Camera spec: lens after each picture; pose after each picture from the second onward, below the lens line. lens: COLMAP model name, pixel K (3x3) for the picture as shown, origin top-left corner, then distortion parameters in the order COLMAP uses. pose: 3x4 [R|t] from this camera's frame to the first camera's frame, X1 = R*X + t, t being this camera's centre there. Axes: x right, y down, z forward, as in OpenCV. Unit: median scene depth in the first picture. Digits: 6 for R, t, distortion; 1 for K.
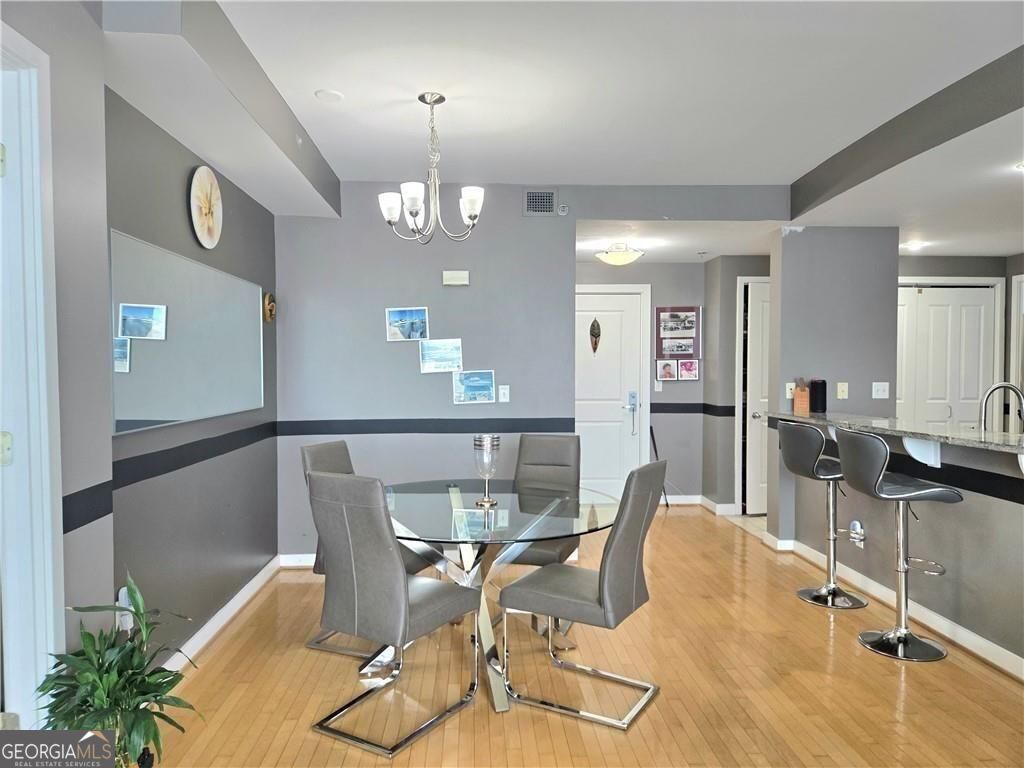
lens RADIAL K [[693.9, 0, 509.7], [0, 693.9, 389.2], [0, 0, 1]] dist [0.041834, -0.012560]
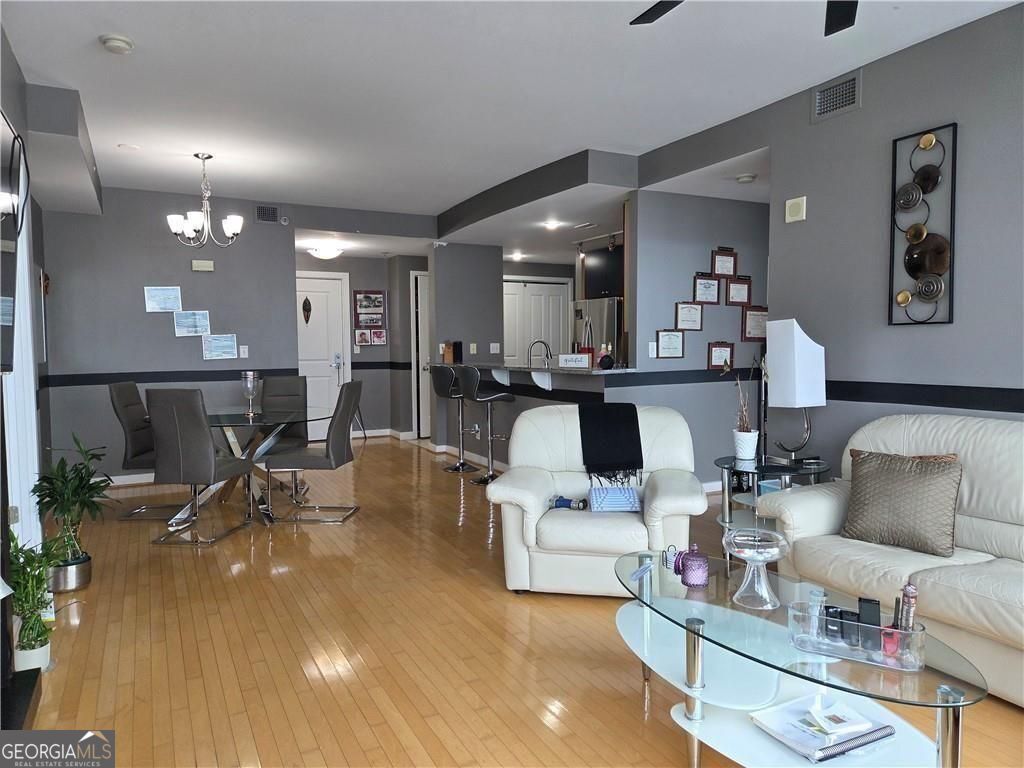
lens RADIAL K [[693.9, 0, 511.8], [0, 693.9, 386.7], [0, 0, 1]] dist [0.041834, -0.012560]
pose [[0.909389, -0.030848, 0.414800, -0.087465], [0.018155, 0.999239, 0.034509, 0.032394], [-0.415549, -0.023852, 0.909258, -0.414364]]
